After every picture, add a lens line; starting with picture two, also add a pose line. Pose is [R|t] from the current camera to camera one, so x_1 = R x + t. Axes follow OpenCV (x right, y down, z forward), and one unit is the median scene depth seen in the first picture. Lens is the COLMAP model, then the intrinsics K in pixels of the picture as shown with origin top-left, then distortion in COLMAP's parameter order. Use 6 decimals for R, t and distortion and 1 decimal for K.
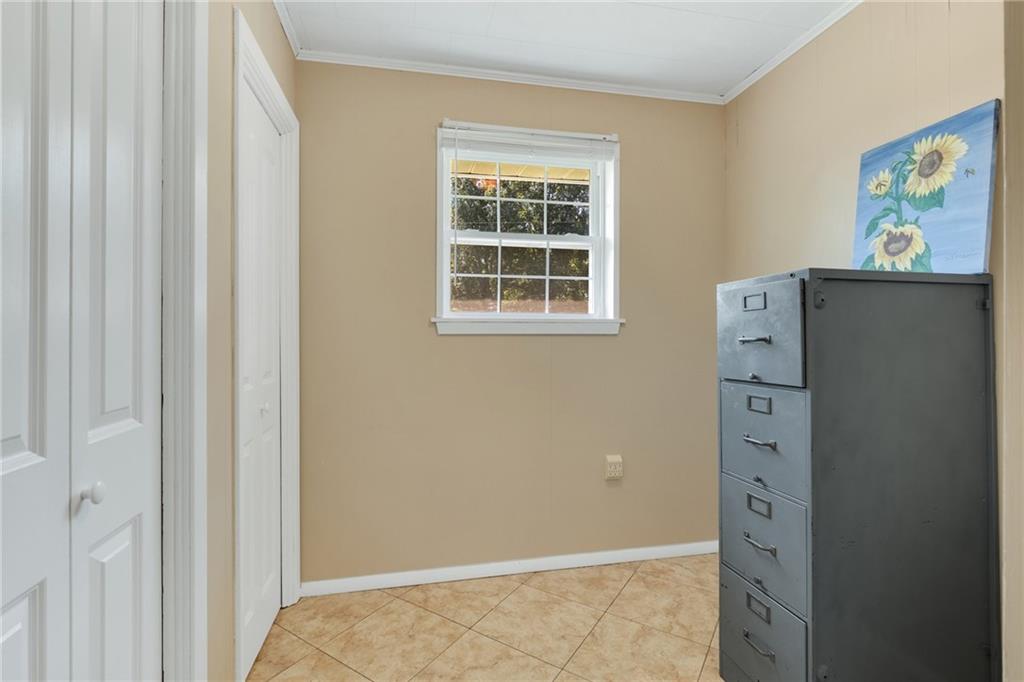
lens RADIAL K [[464.2, 0, 511.7], [0, 464.2, 340.4], [0, 0, 1]] dist [-0.006636, 0.002379]
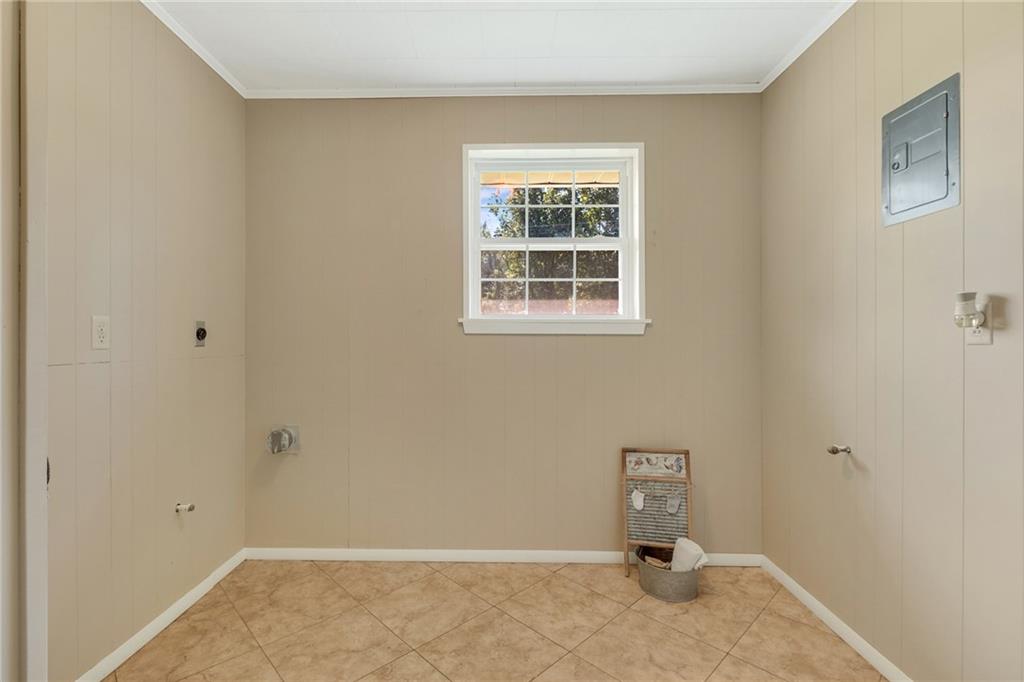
lens RADIAL K [[432.7, 0, 510.3], [0, 432.7, 336.5], [0, 0, 1]] dist [0.001857, 0.000307]
pose [[0.975884, 0.008104, -0.218138, 0.150727], [-0.009663, 0.999935, -0.006084, -0.000840], [0.218075, 0.008045, 0.975899, 0.029460]]
